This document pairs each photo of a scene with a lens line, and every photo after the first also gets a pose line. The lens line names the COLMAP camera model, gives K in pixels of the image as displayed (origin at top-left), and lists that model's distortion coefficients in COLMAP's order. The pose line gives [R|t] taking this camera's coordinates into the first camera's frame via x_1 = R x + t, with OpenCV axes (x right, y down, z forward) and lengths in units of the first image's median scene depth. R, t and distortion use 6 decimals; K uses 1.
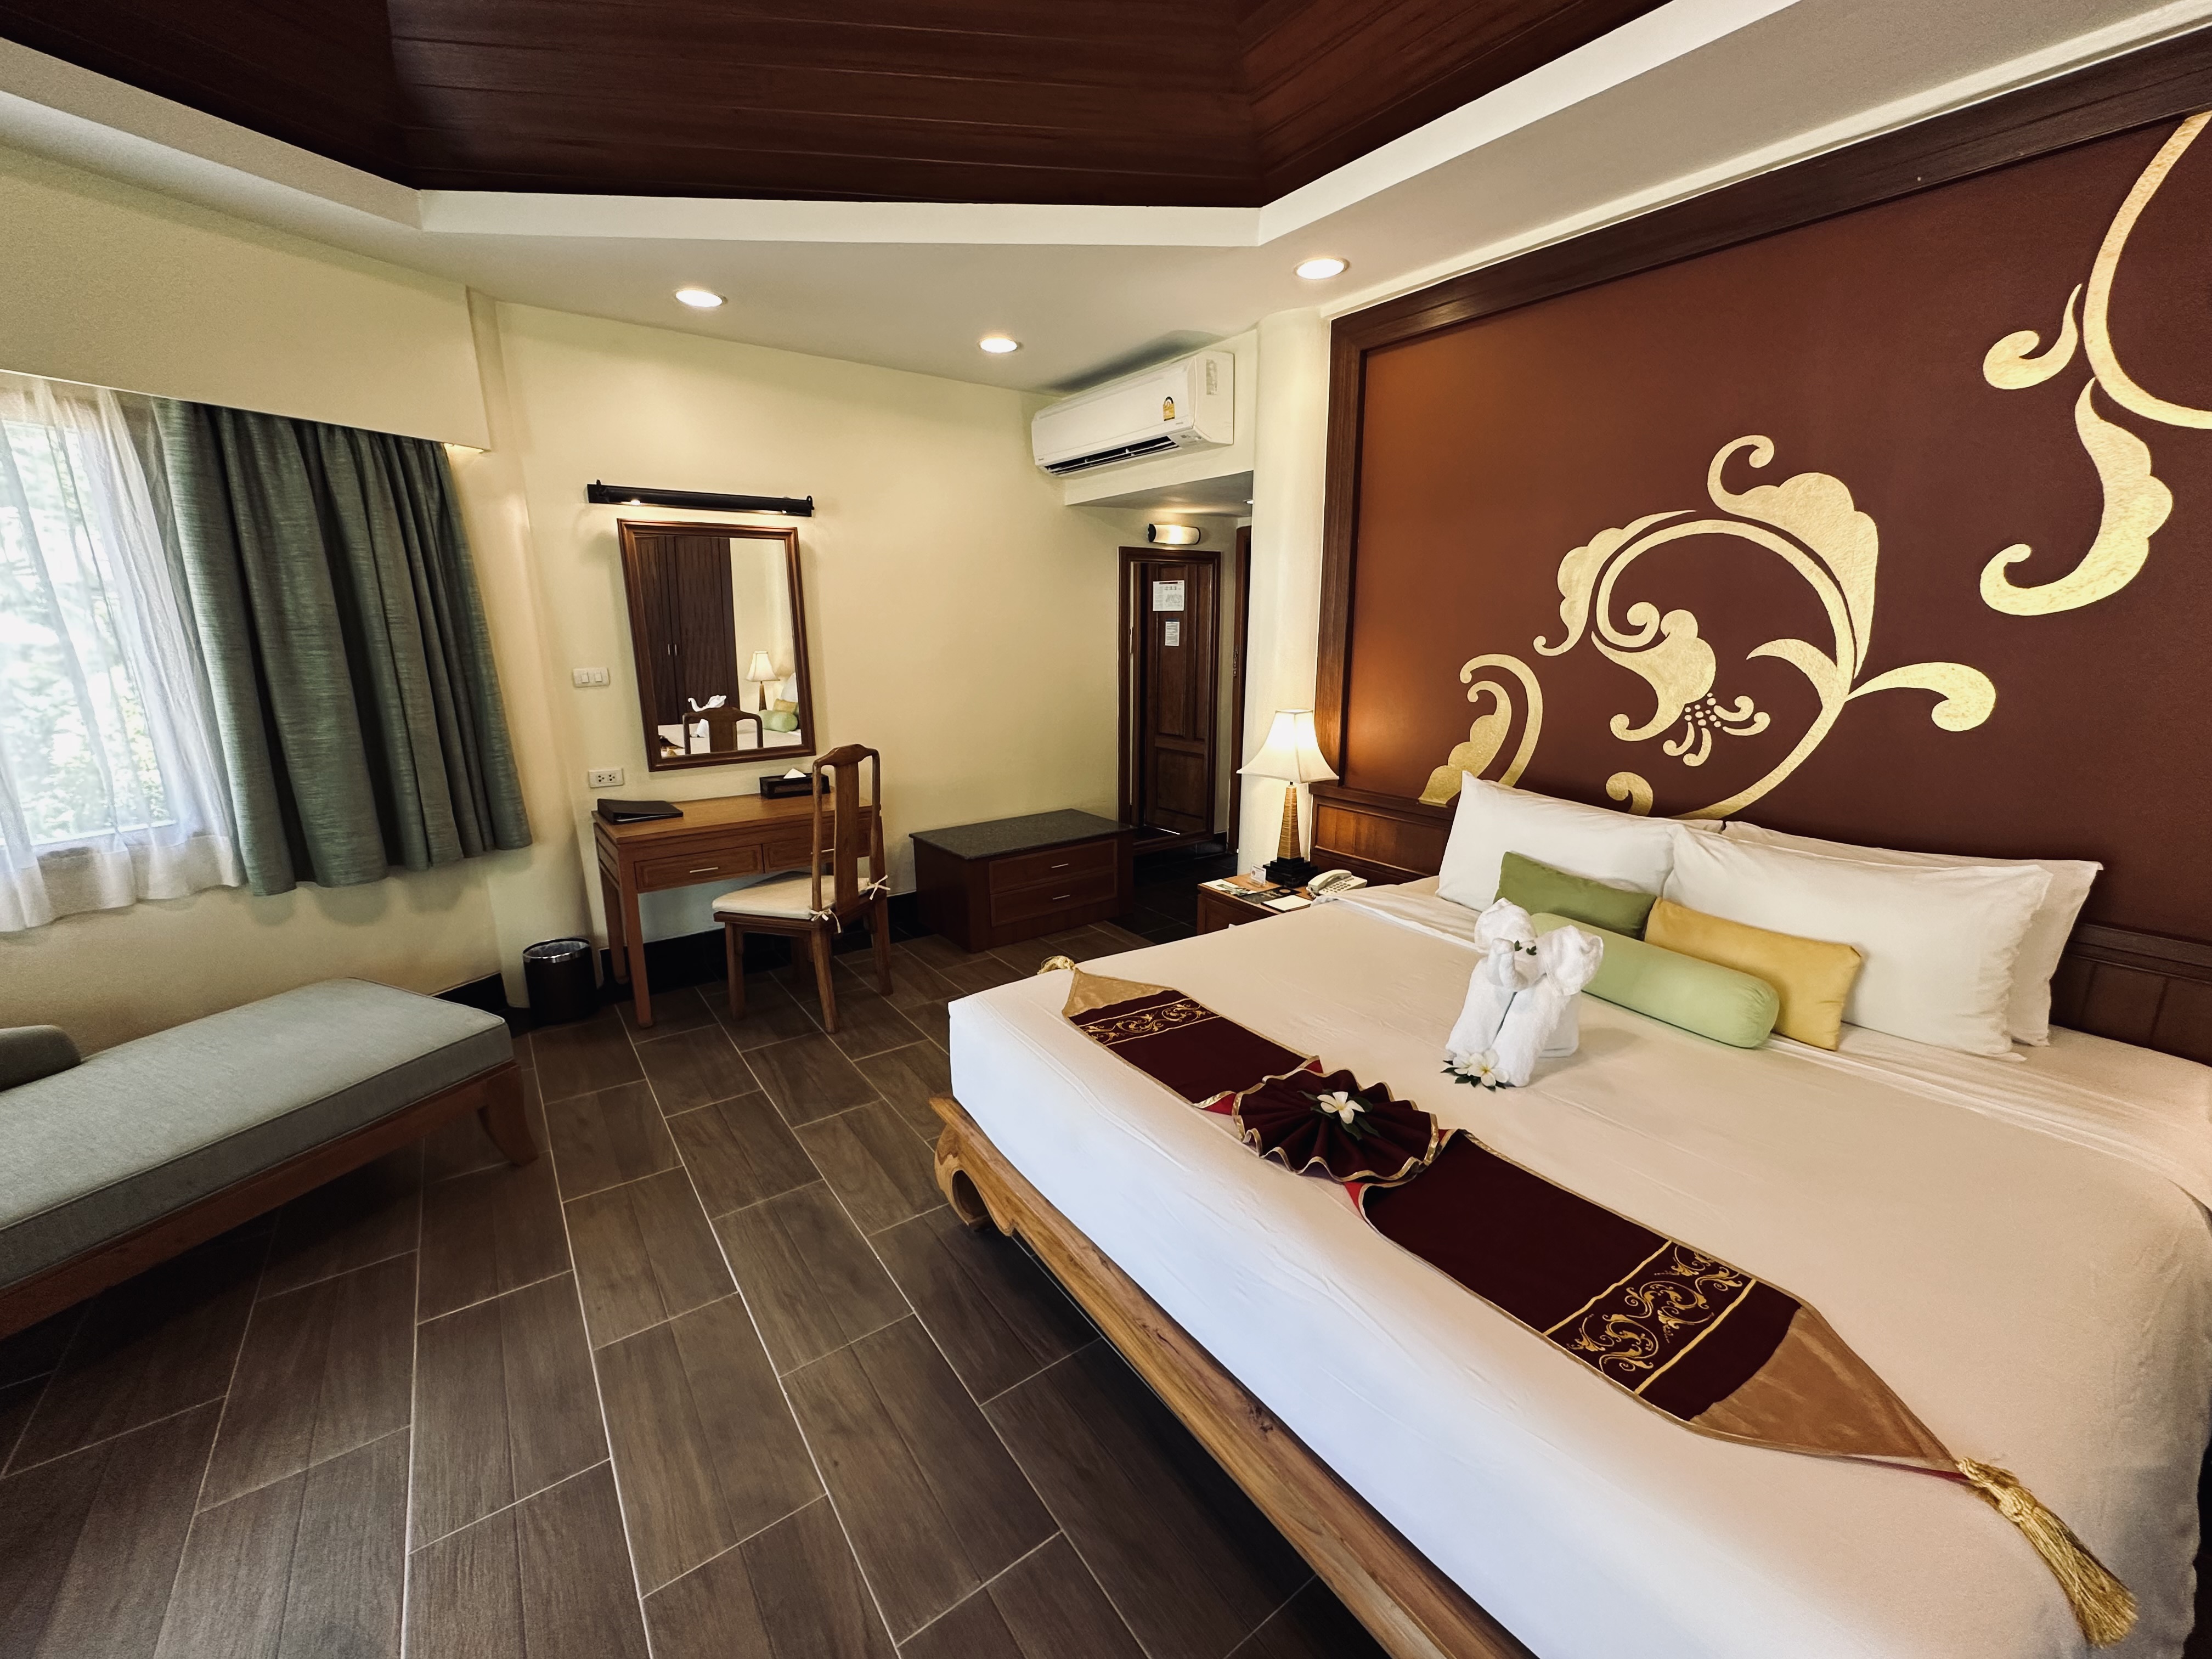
lens RADIAL K [[886.3, 0, 1109.1], [0, 886.3, 827.1], [0, 0, 1]] dist [0.004033, 0.000406]
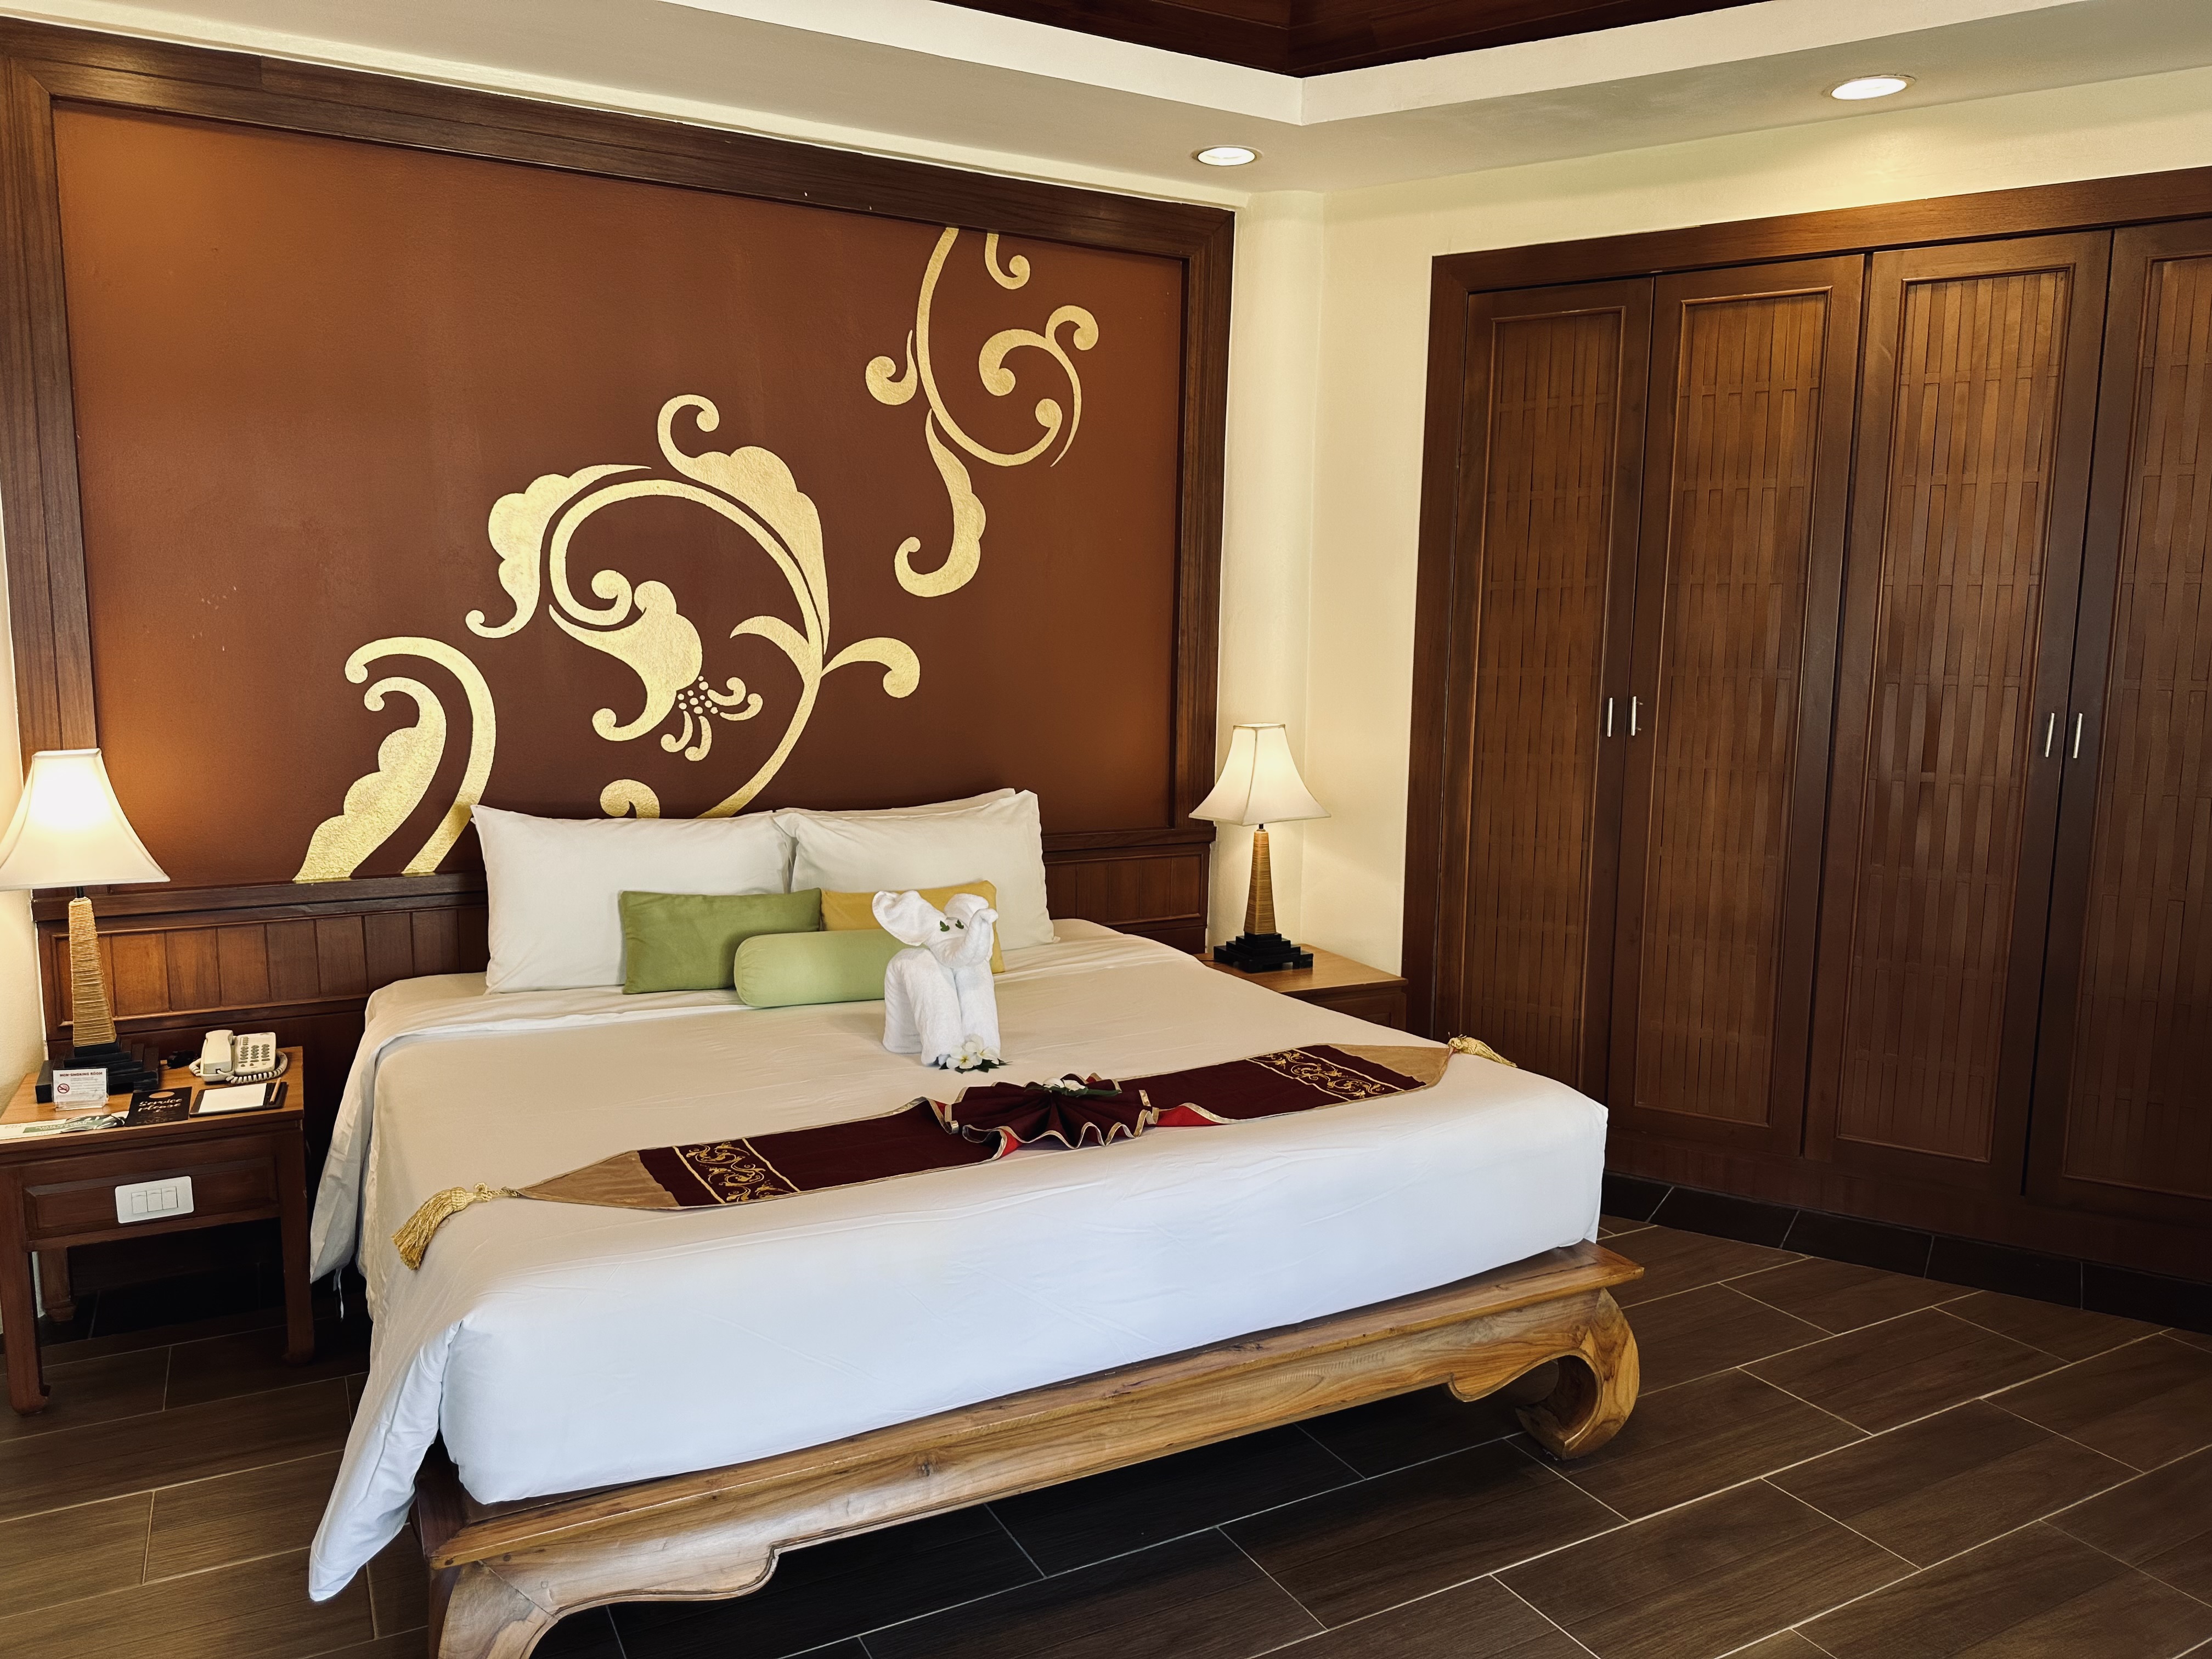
lens RADIAL K [[1555.5, 0, 1100.4], [0, 1555.5, 847.3], [0, 0, 1]] dist [0.066066, -0.009039]
pose [[0.135796, -0.132032, 0.981900, -0.809762], [0.215986, 0.971188, 0.100720, -0.056267], [-0.966907, 0.198399, 0.160401, 0.397725]]
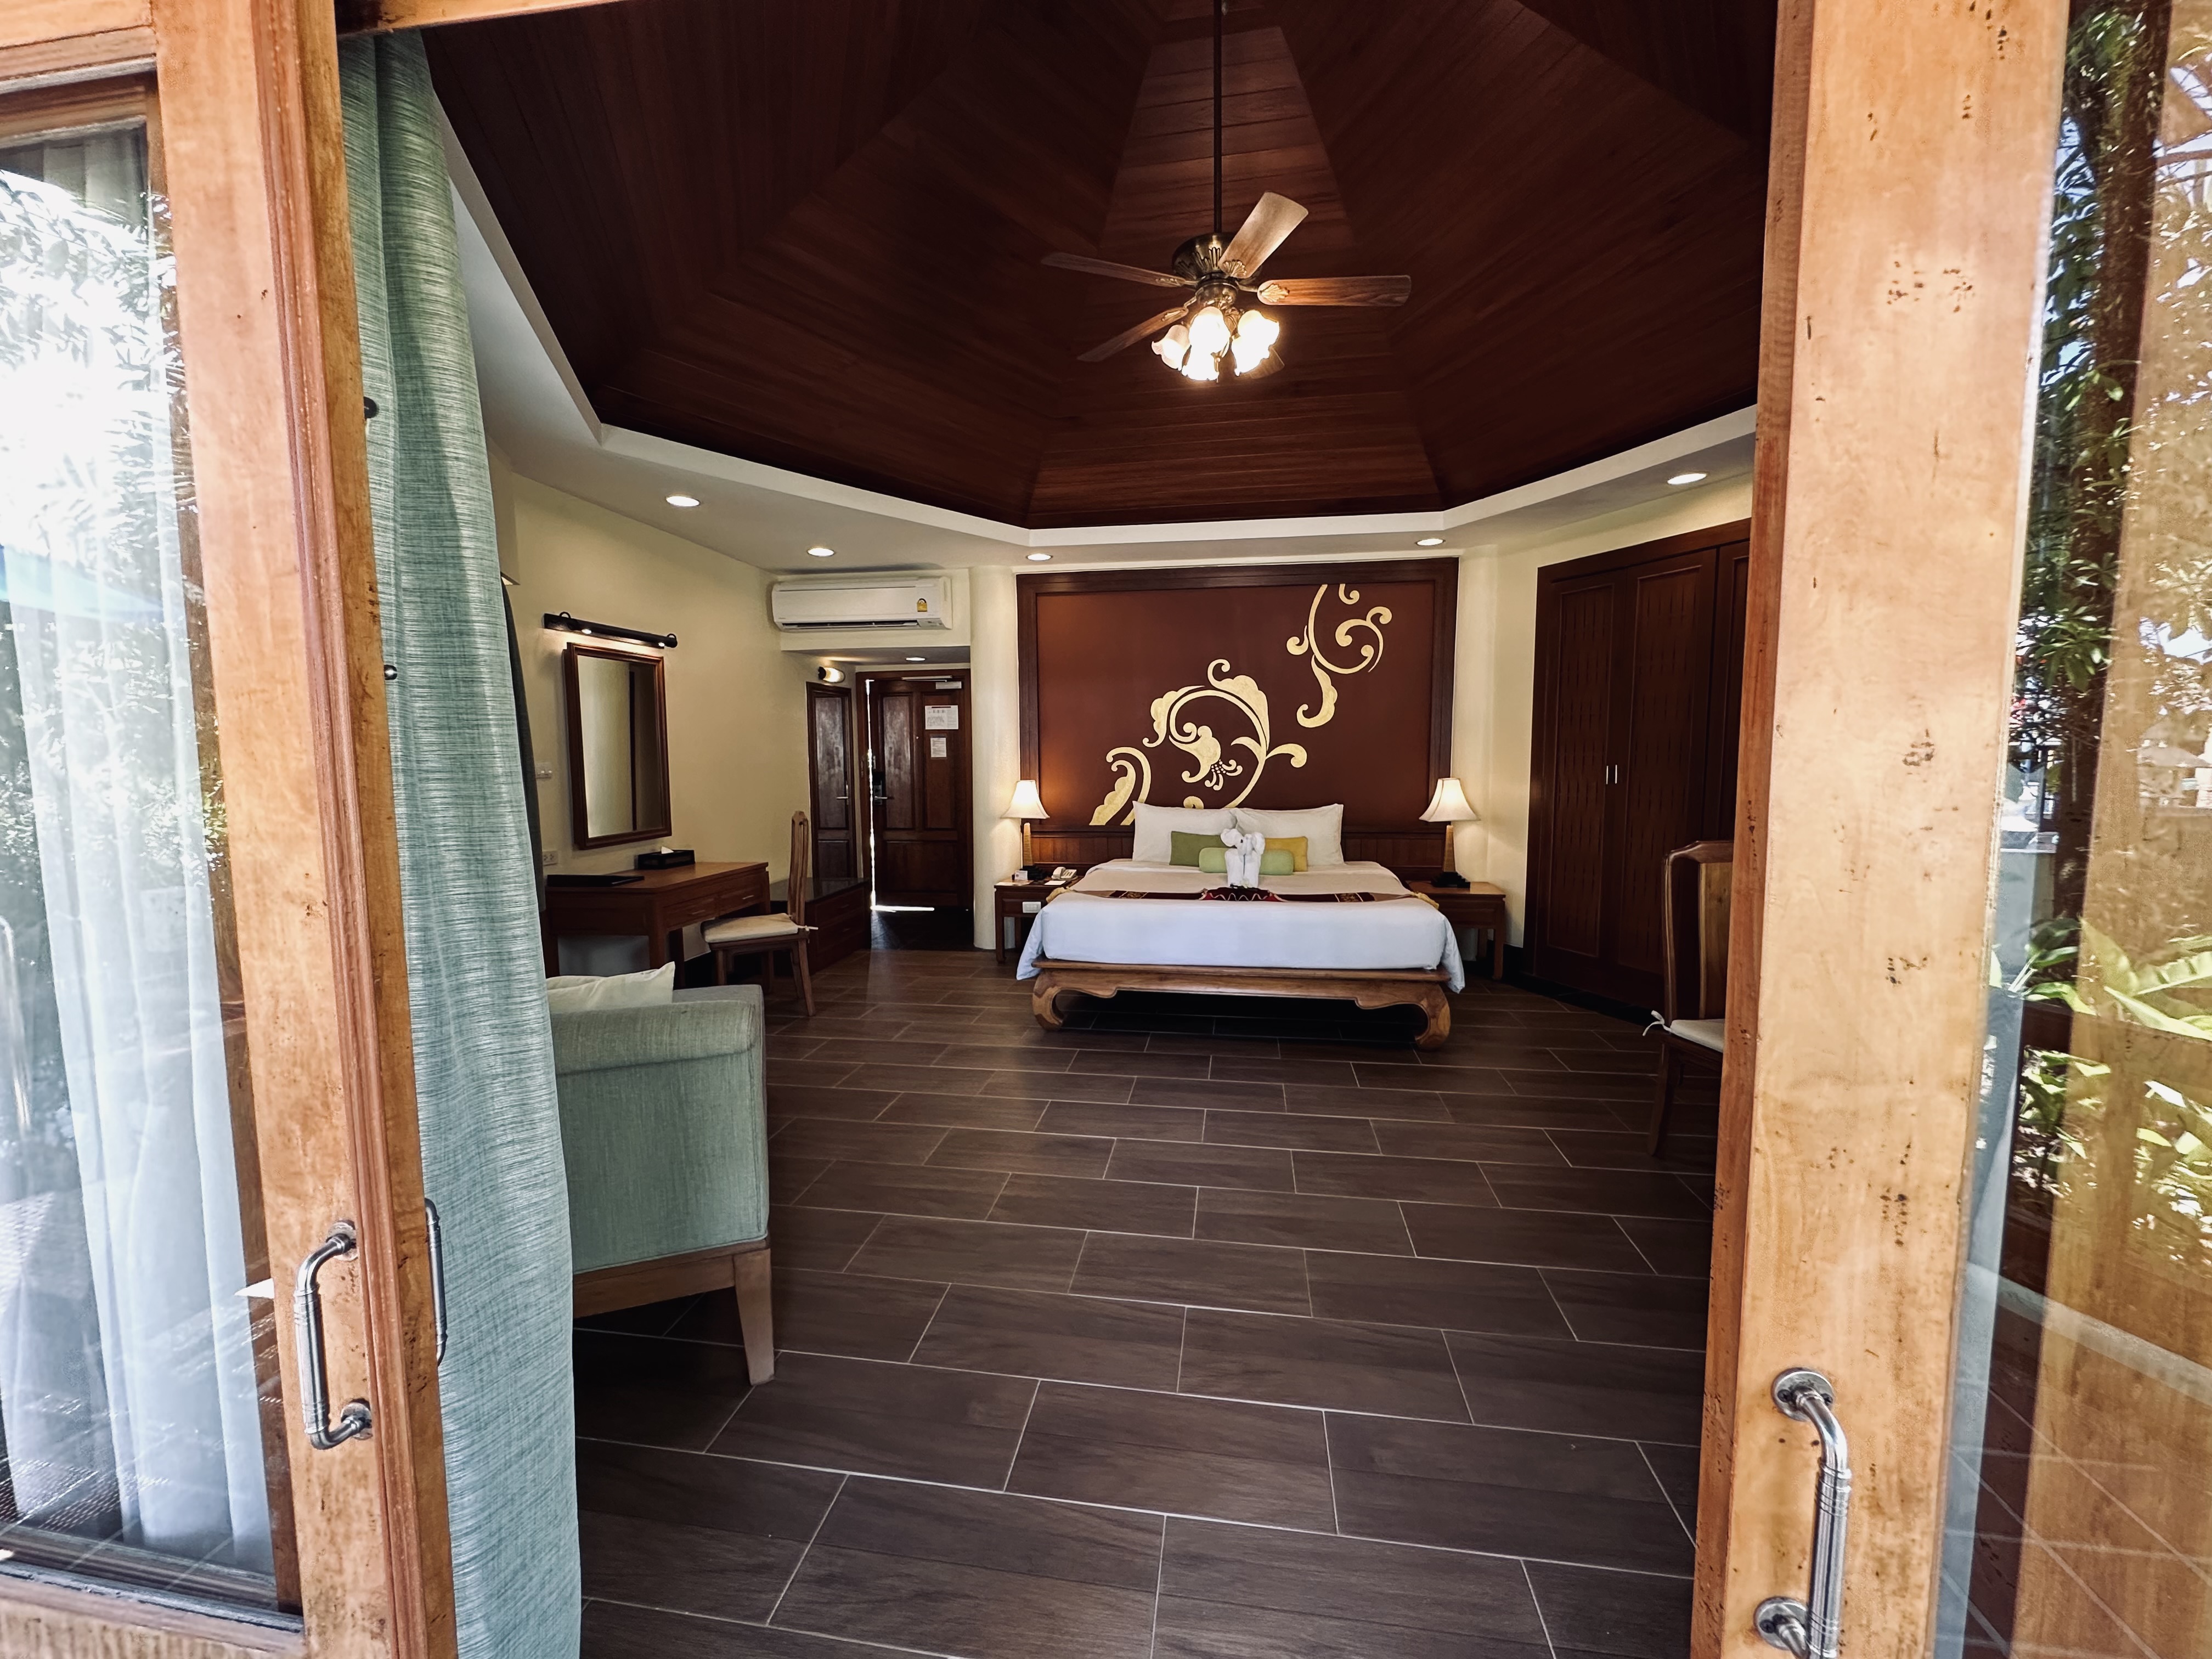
lens RADIAL K [[886.3, 0, 1101.9], [0, 886.3, 828.0], [0, 0, 1]] dist [0.004033, 0.000406]
pose [[0.706889, -0.061703, 0.704628, -1.254120], [0.167088, 0.982561, -0.081583, 0.174632], [-0.687306, 0.175405, 0.704871, -0.445019]]
